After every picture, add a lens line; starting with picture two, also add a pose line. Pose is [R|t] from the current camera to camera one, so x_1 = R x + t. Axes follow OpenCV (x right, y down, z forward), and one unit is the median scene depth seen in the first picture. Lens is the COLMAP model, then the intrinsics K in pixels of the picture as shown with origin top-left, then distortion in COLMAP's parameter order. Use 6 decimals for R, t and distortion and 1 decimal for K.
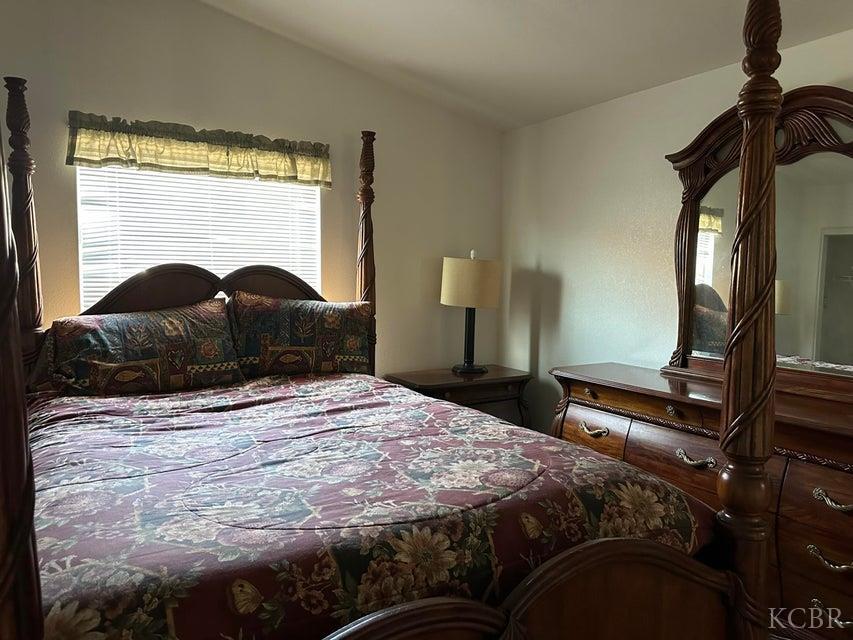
lens RADIAL K [[602.3, 0, 420.4], [0, 602.3, 317.2], [0, 0, 1]] dist [0.020655, -0.023302]
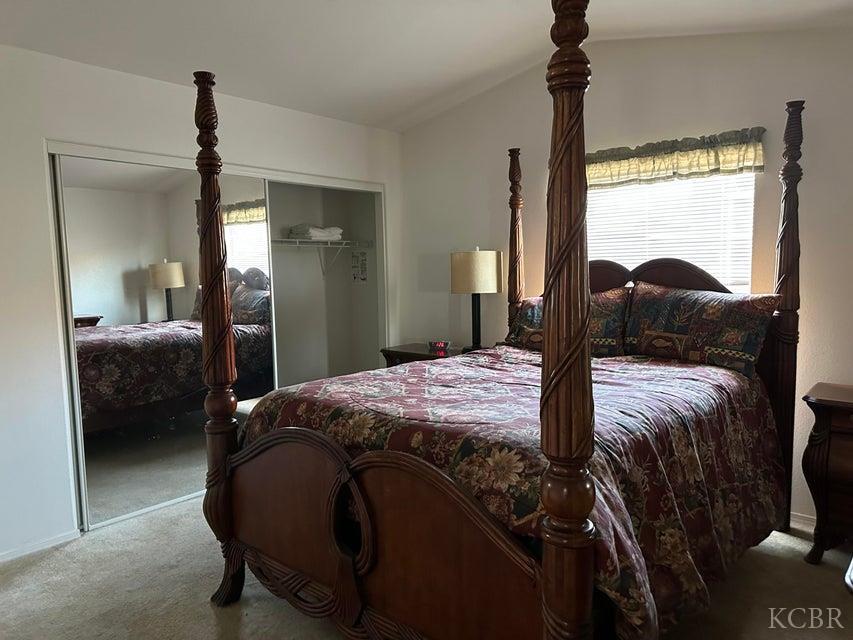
lens RADIAL K [[602.3, 0, 419.8], [0, 602.3, 325.6], [0, 0, 1]] dist [0.020655, -0.023302]
pose [[0.272115, 0.074340, -0.959389, 0.703284], [-0.051896, 0.996694, 0.062511, -0.009096], [0.960864, 0.032779, 0.275074, 0.269945]]
